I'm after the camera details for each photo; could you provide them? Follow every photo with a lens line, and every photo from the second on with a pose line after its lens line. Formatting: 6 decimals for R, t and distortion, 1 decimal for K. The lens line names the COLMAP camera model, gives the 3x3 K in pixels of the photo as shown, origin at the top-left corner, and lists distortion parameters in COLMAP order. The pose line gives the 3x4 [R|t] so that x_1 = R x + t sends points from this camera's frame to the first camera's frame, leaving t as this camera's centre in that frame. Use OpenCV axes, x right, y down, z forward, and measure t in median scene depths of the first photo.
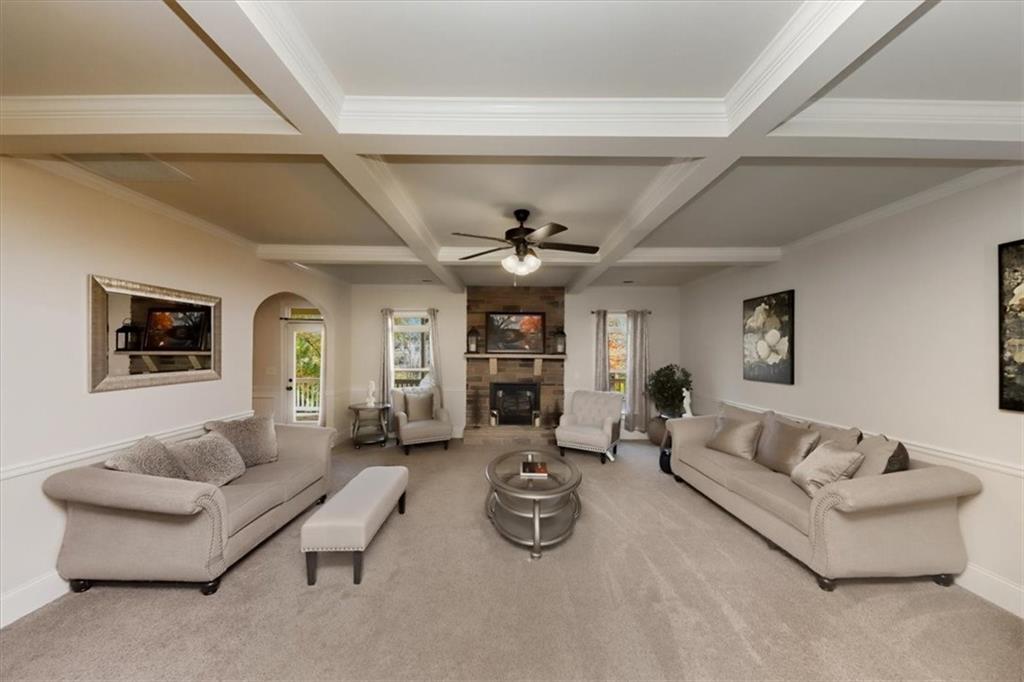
lens RADIAL K [[351.4, 0, 509.2], [0, 351.4, 355.6], [0, 0, 1]] dist [0.000035, -0.000007]
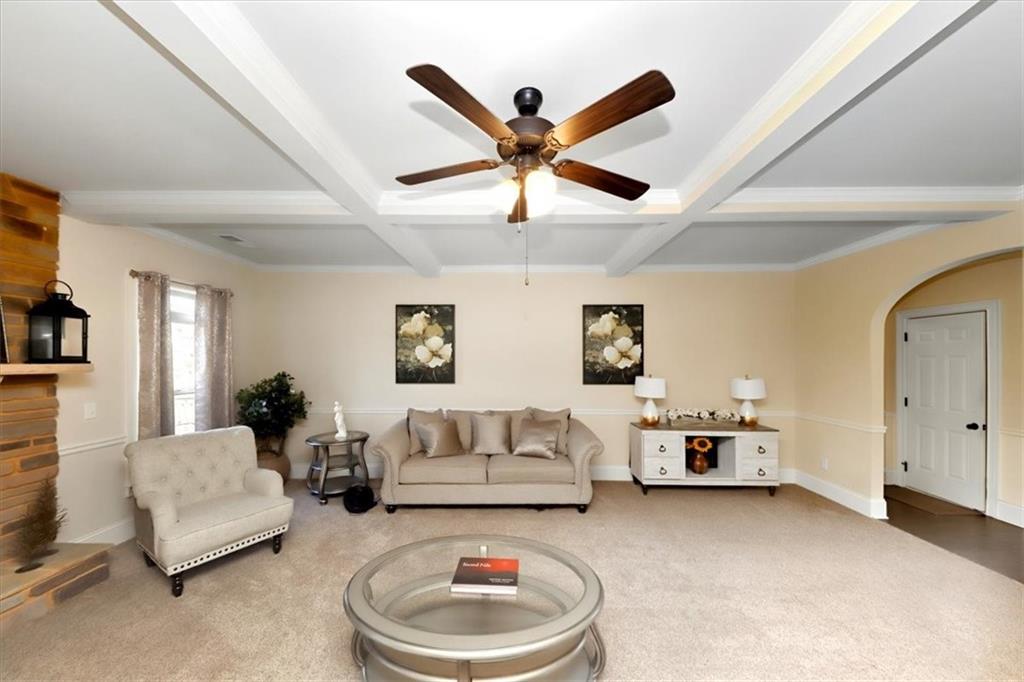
lens RADIAL K [[351.4, 0, 509.2], [0, 351.4, 355.6], [0, 0, 1]] dist [0.000035, -0.000007]
pose [[0.012666, 0.002566, 0.999916, -0.370989], [0.010957, 0.999936, -0.002705, -0.007032], [-0.999860, 0.010991, 0.012637, 0.752752]]
